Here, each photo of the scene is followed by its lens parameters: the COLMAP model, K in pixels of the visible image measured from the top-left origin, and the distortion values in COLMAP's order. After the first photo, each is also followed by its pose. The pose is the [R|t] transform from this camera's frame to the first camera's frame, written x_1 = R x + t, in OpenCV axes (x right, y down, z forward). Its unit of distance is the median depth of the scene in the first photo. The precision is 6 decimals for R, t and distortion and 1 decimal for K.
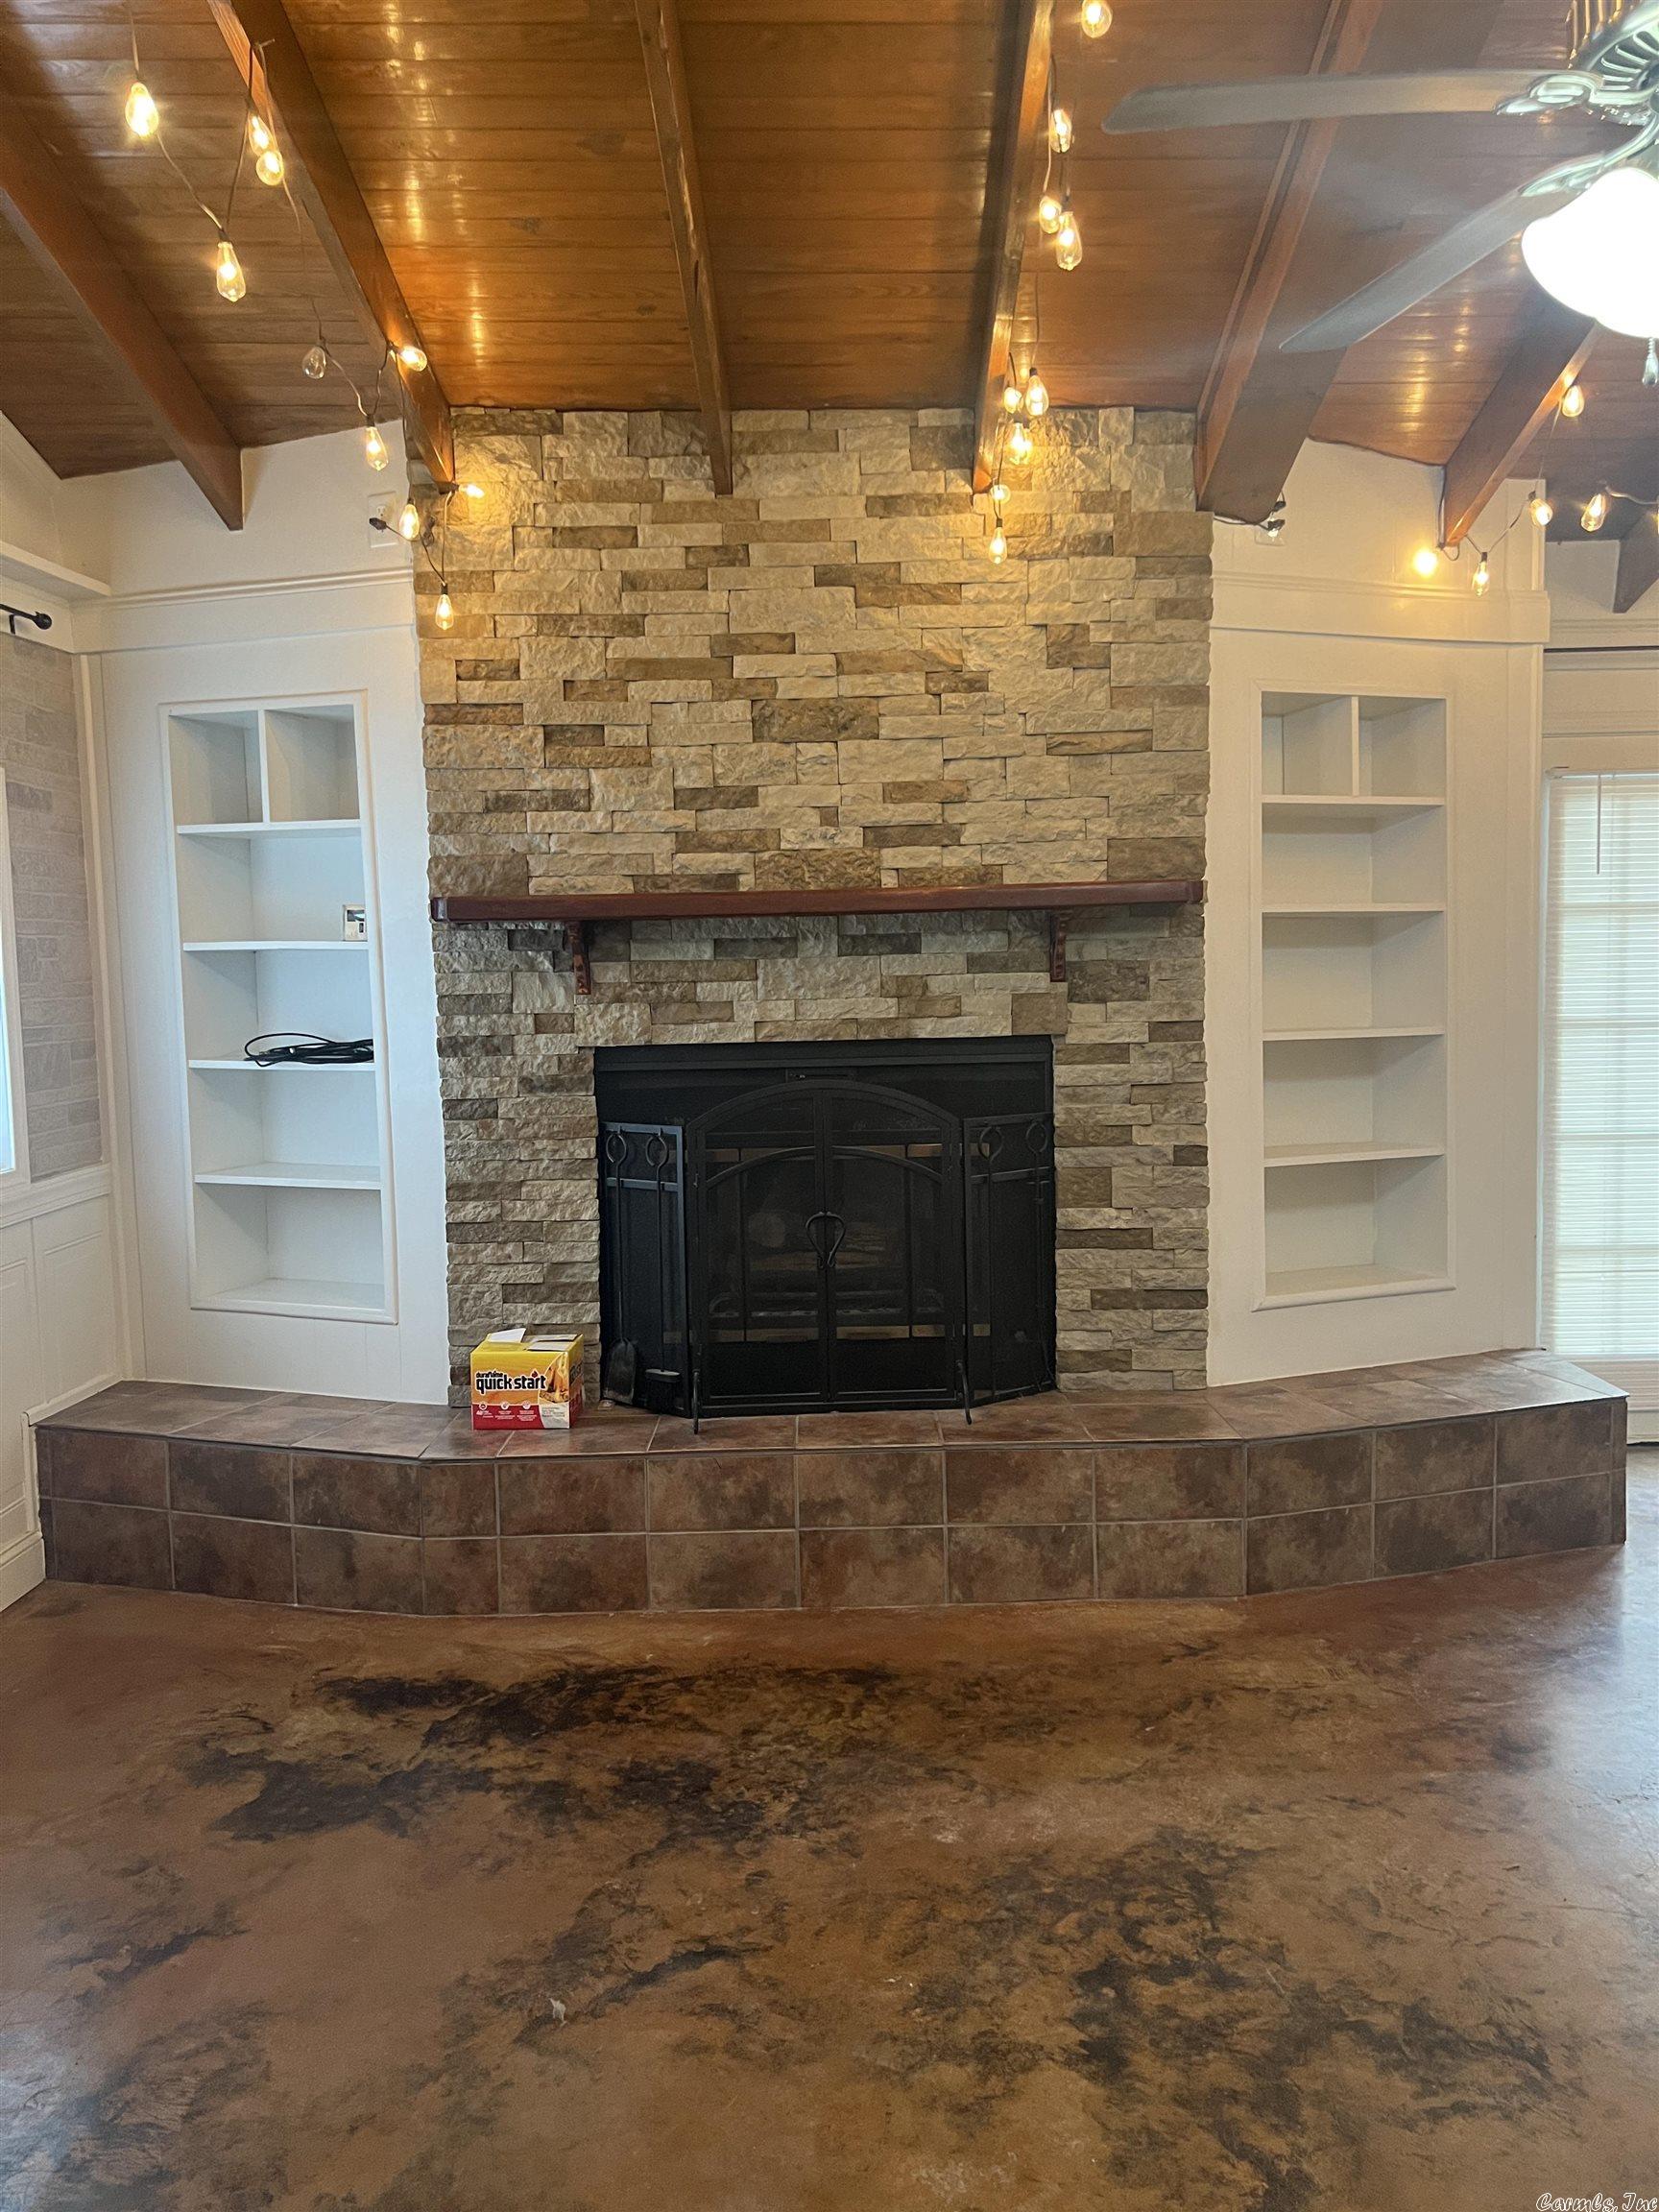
lens RADIAL K [[1679.2, 0, 833.6], [0, 1679.2, 1100.1], [0, 0, 1]] dist [0.044051, -0.021964]
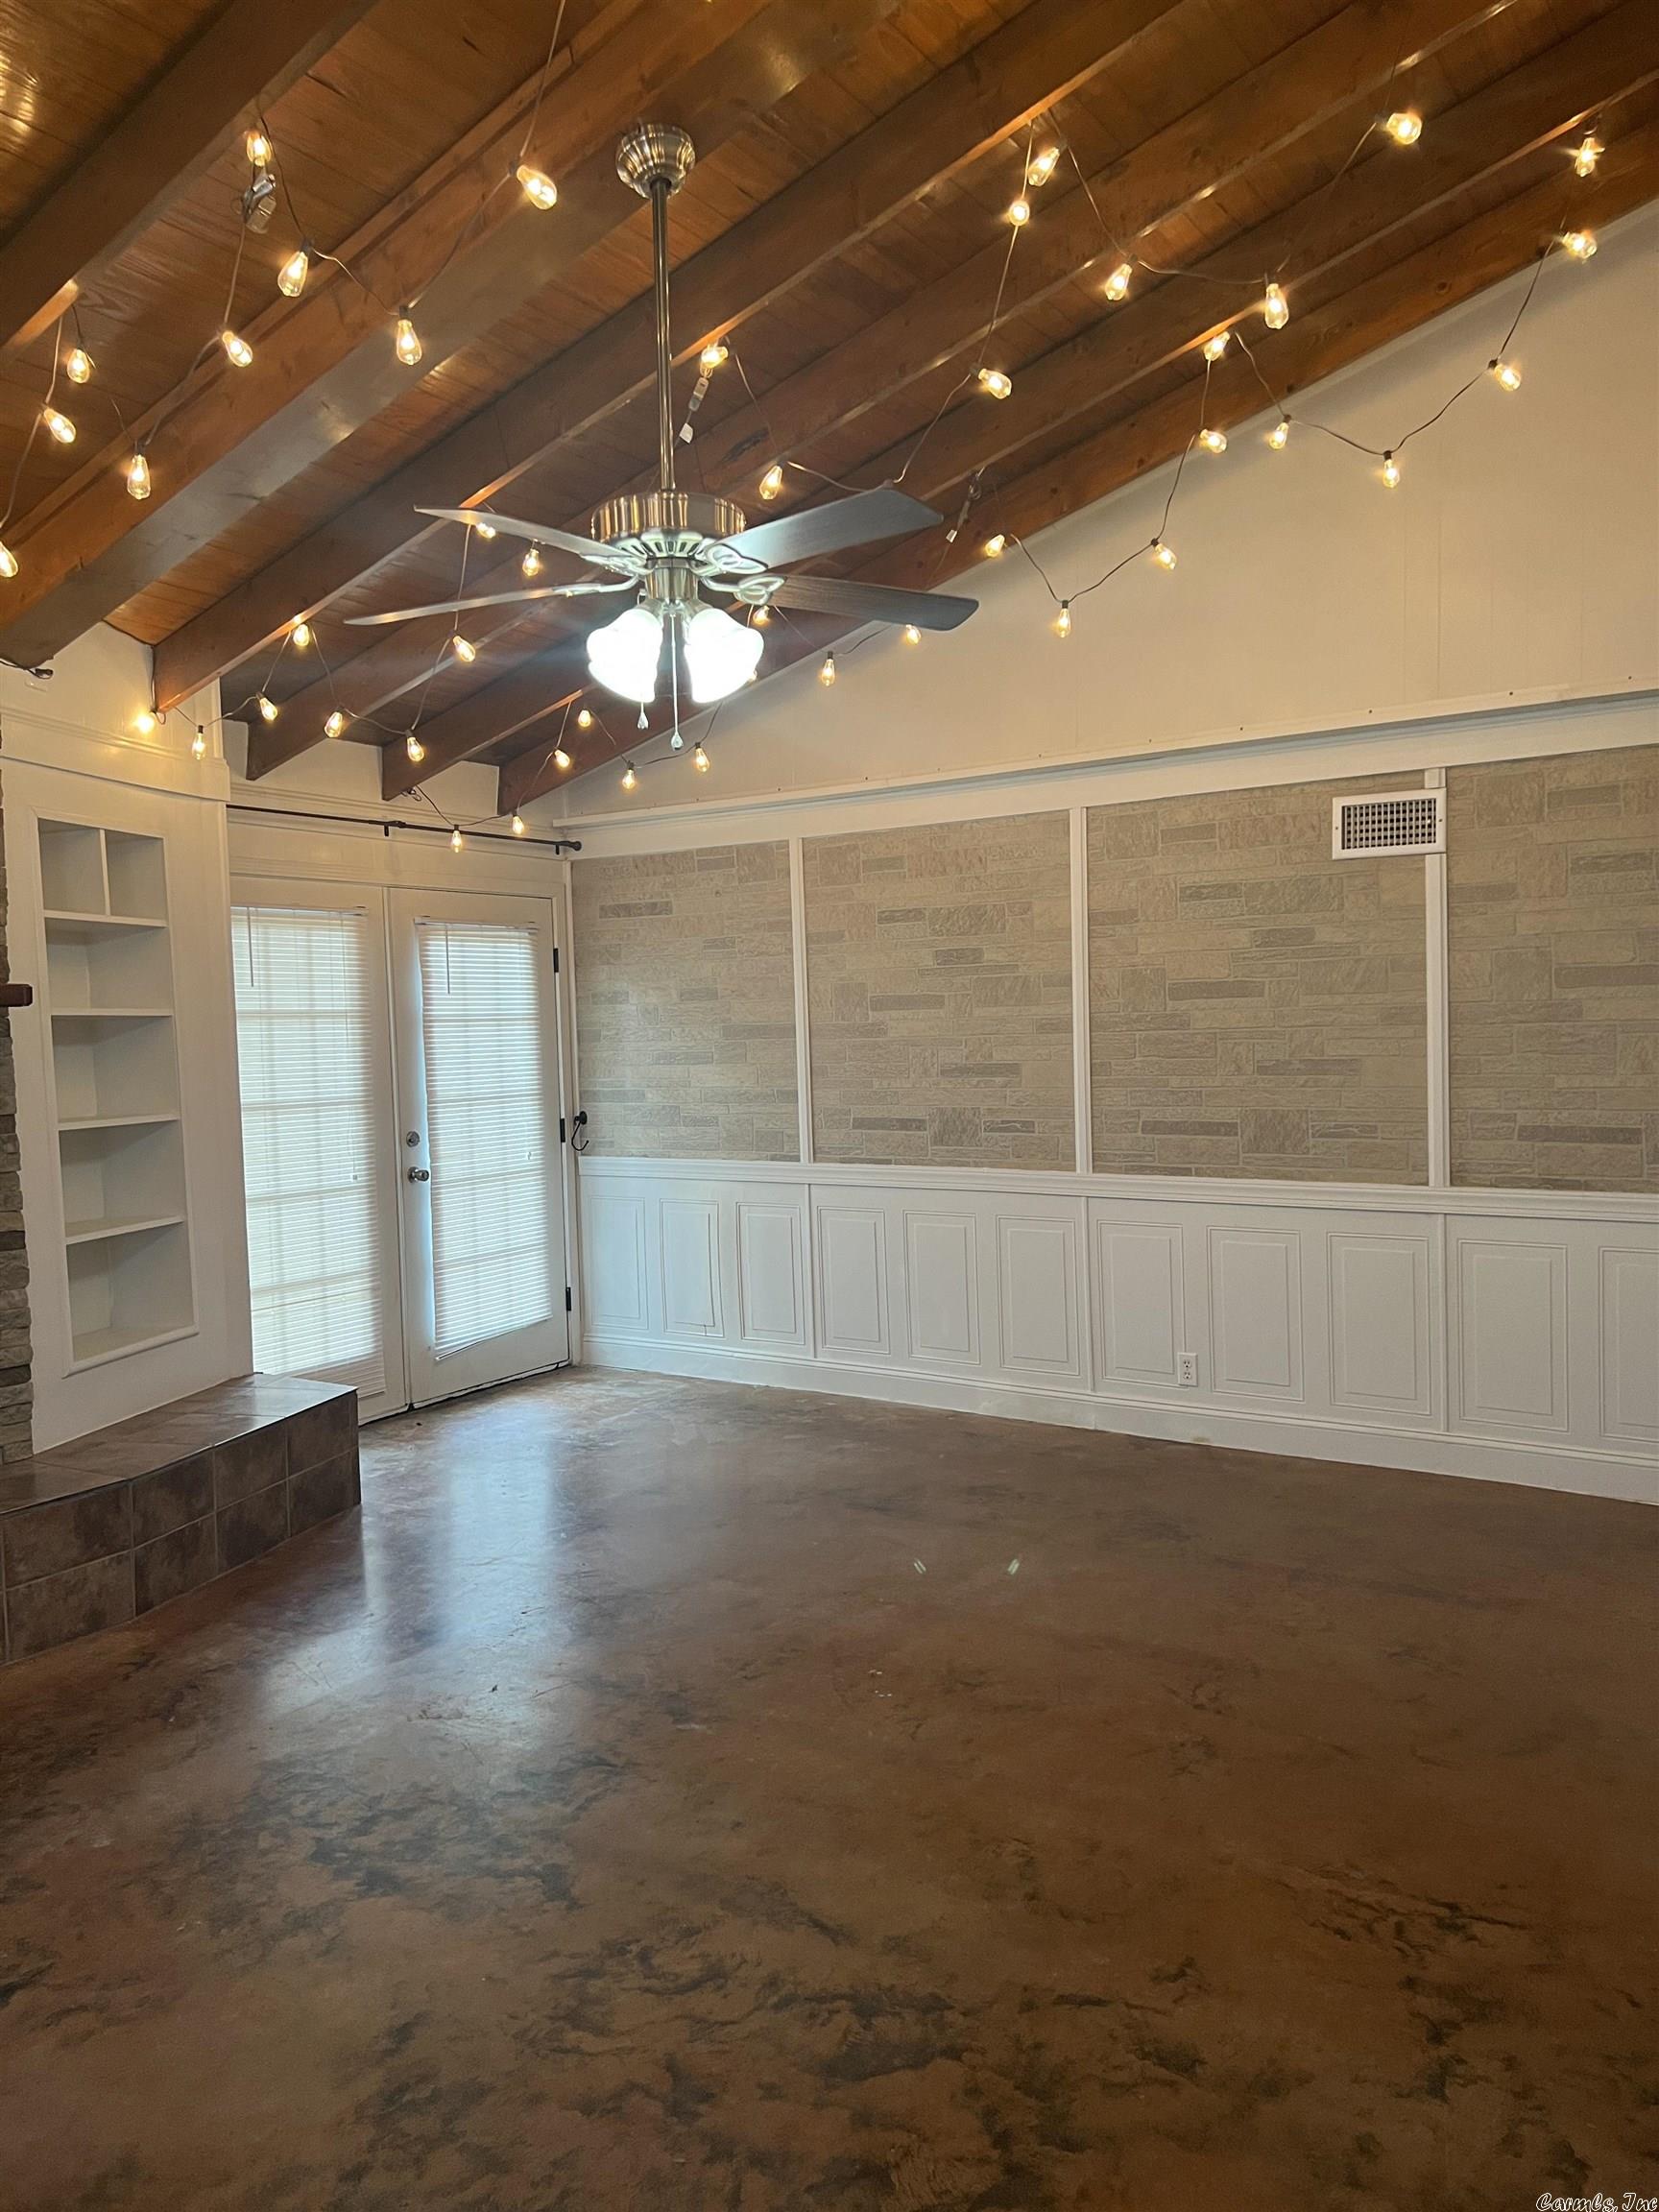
lens RADIAL K [[1679.2, 0, 819.3], [0, 1679.2, 1107.2], [0, 0, 1]] dist [0.044051, -0.021964]
pose [[0.563215, -0.036949, 0.825484, -0.412345], [0.080133, 0.996733, -0.010059, 0.000448], [-0.822416, 0.071814, 0.564336, -0.041809]]
